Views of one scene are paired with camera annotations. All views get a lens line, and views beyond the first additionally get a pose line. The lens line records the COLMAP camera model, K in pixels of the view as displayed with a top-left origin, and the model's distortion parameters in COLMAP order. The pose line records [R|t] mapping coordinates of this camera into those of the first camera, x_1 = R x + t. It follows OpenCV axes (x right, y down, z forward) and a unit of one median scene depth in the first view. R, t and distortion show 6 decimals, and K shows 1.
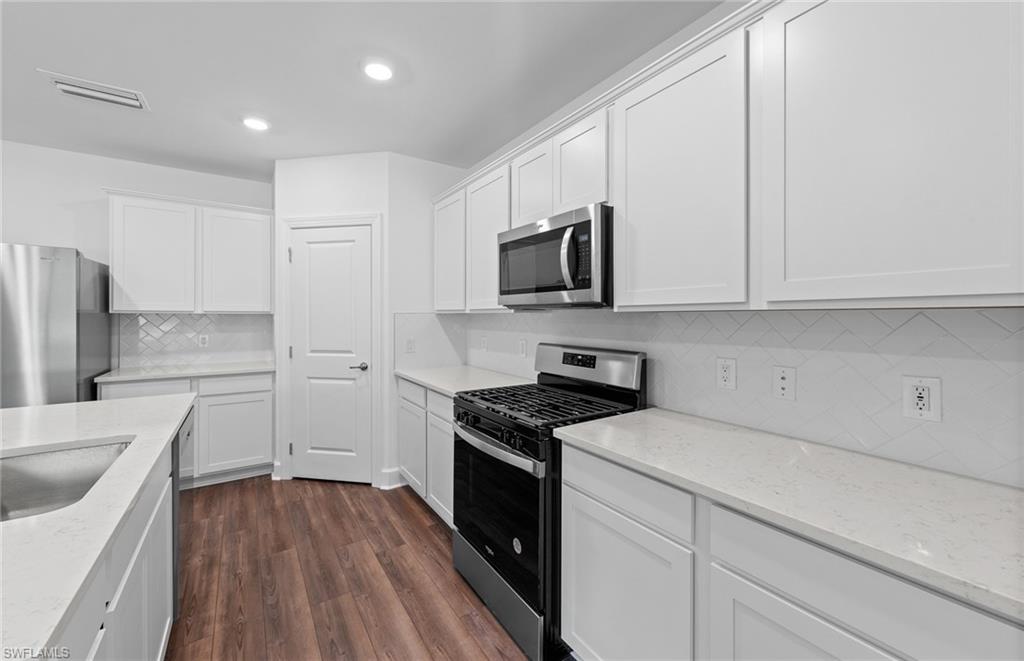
lens RADIAL K [[394.5, 0, 510.4], [0, 394.5, 316.5], [0, 0, 1]] dist [0.001057, 0.000171]
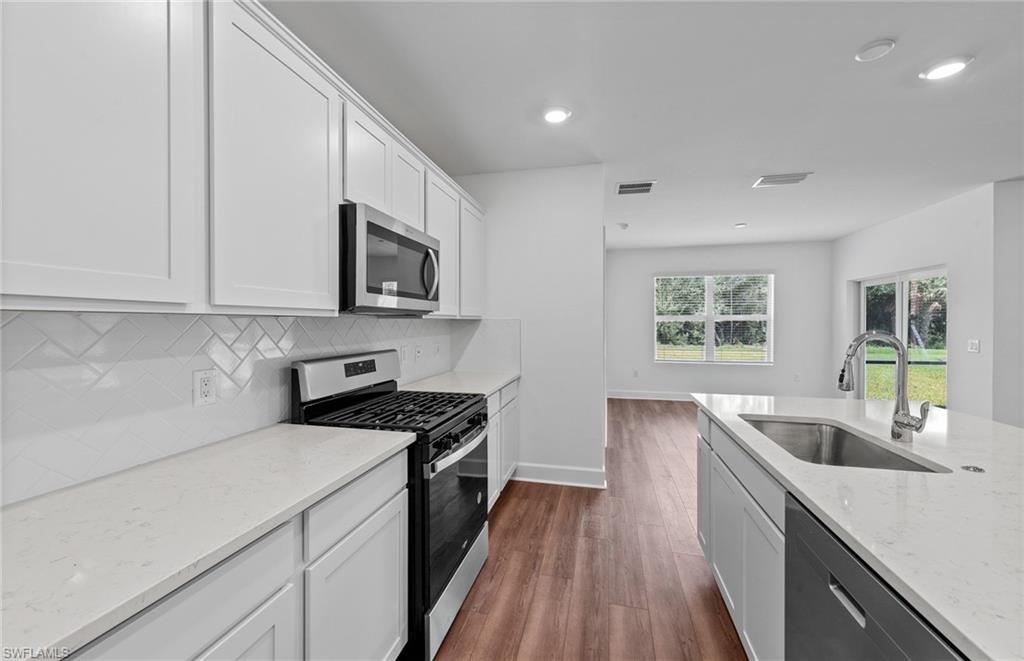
lens RADIAL K [[402.6, 0, 515.3], [0, 402.6, 329.5], [0, 0, 1]] dist [0.000779, 0.000085]
pose [[-0.681763, -0.016141, 0.731395, -0.693991], [-0.001492, 0.999785, 0.020674, -0.001788], [-0.731572, 0.013003, -0.681640, 1.227227]]
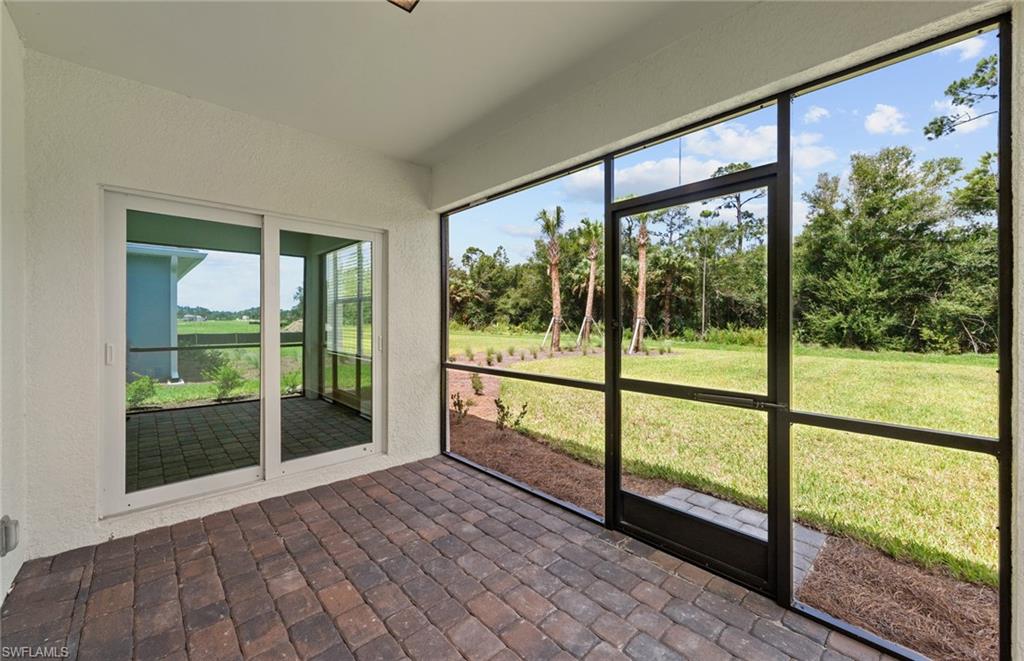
lens RADIAL K [[394.5, 0, 510.4], [0, 394.5, 316.5], [0, 0, 1]] dist [0.001057, 0.000171]
pose [[-0.161736, 0.003267, 0.986829, -1.897470], [-0.001521, 0.999993, -0.003559, 0.074966], [-0.986833, -0.002076, -0.161730, -2.284262]]
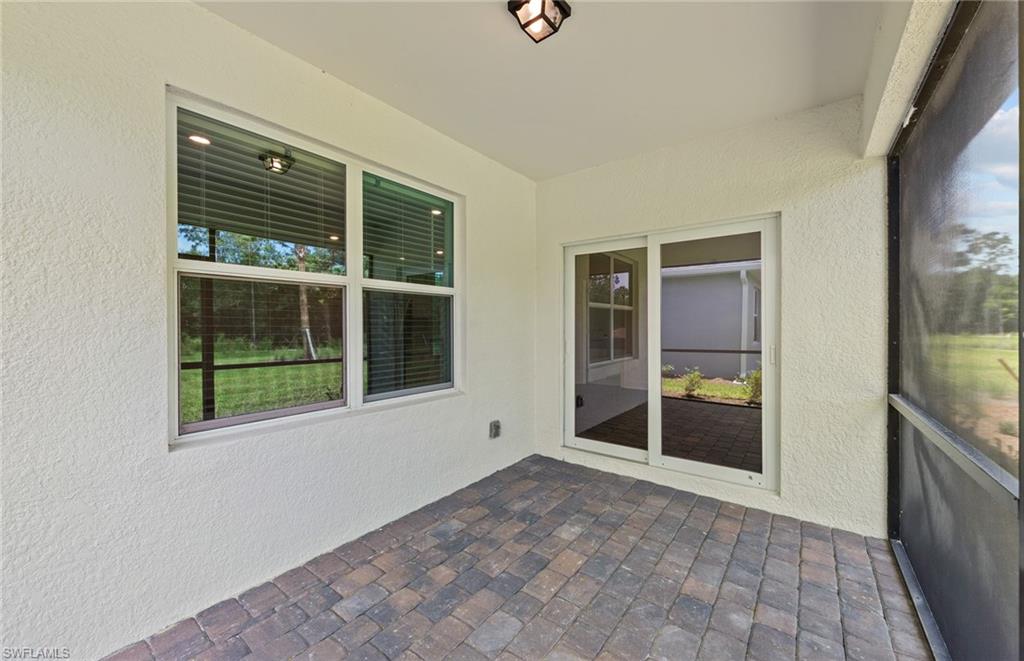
lens RADIAL K [[392.3, 0, 512.0], [0, 392.3, 330.5], [0, 0, 1]] dist [0.000794, 0.000049]
pose [[0.942798, -0.009780, 0.333222, -1.489342], [0.005952, 0.999904, 0.012507, 0.077136], [-0.333313, -0.009808, 0.942765, -2.895046]]
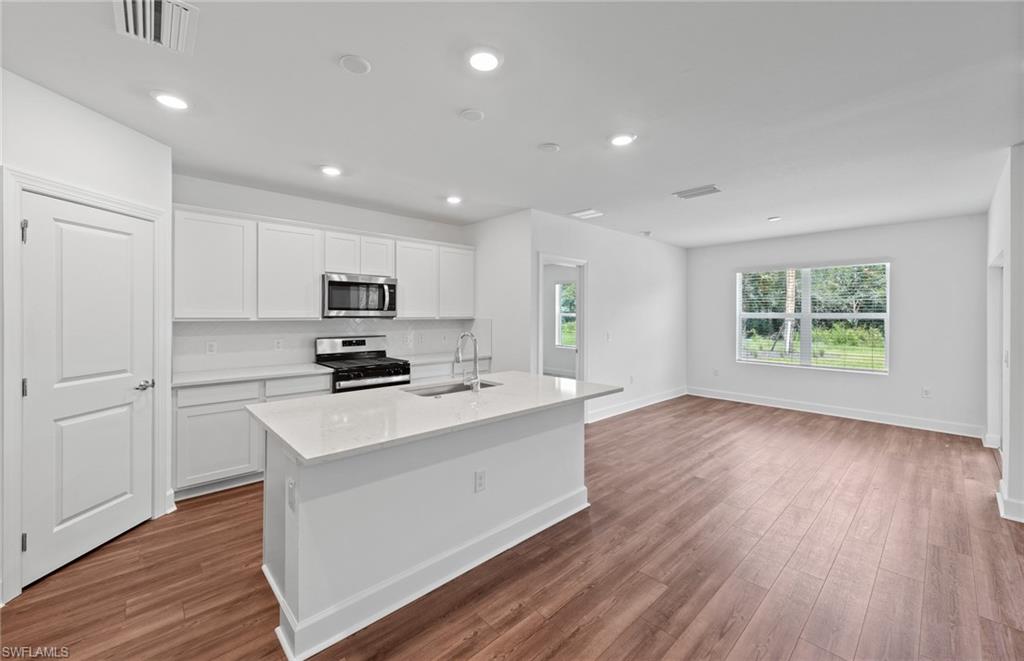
lens RADIAL K [[398.0, 0, 509.6], [0, 398.0, 314.8], [0, 0, 1]] dist [0.000208, 0.000289]
pose [[-0.148918, -0.003771, 0.988842, -1.754414], [-0.002112, 0.999992, 0.003496, -0.039598], [-0.988847, -0.001567, -0.148925, 0.453657]]
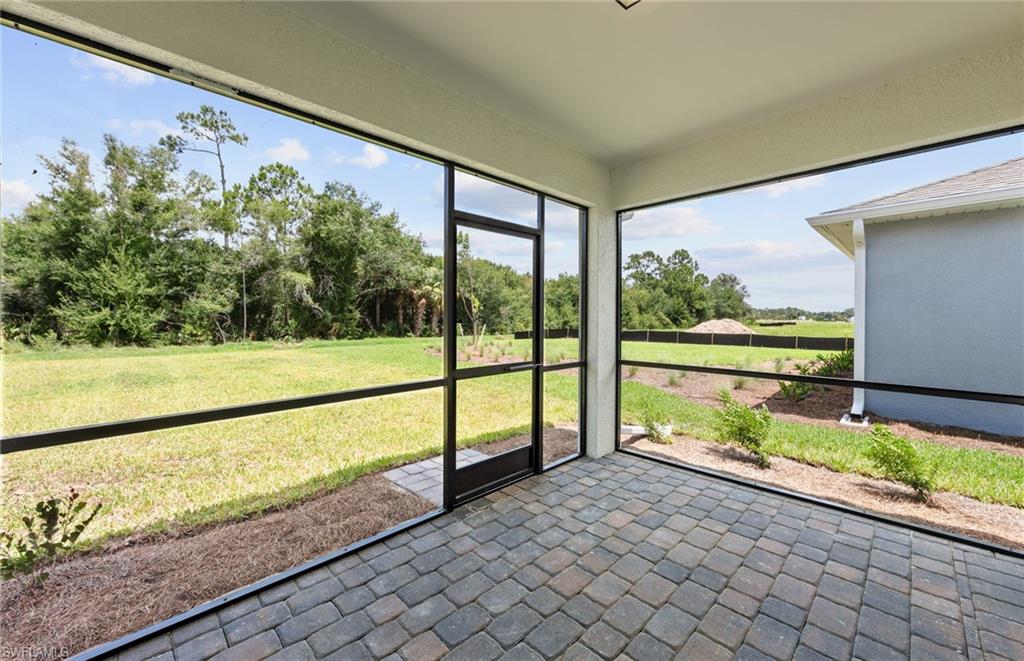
lens RADIAL K [[394.5, 0, 510.4], [0, 394.5, 316.5], [0, 0, 1]] dist [0.001057, 0.000171]
pose [[-0.982676, -0.006187, -0.185228, -0.861525], [-0.006068, 0.999981, -0.001212, 0.078183], [0.185232, -0.000067, -0.982695, -1.577523]]
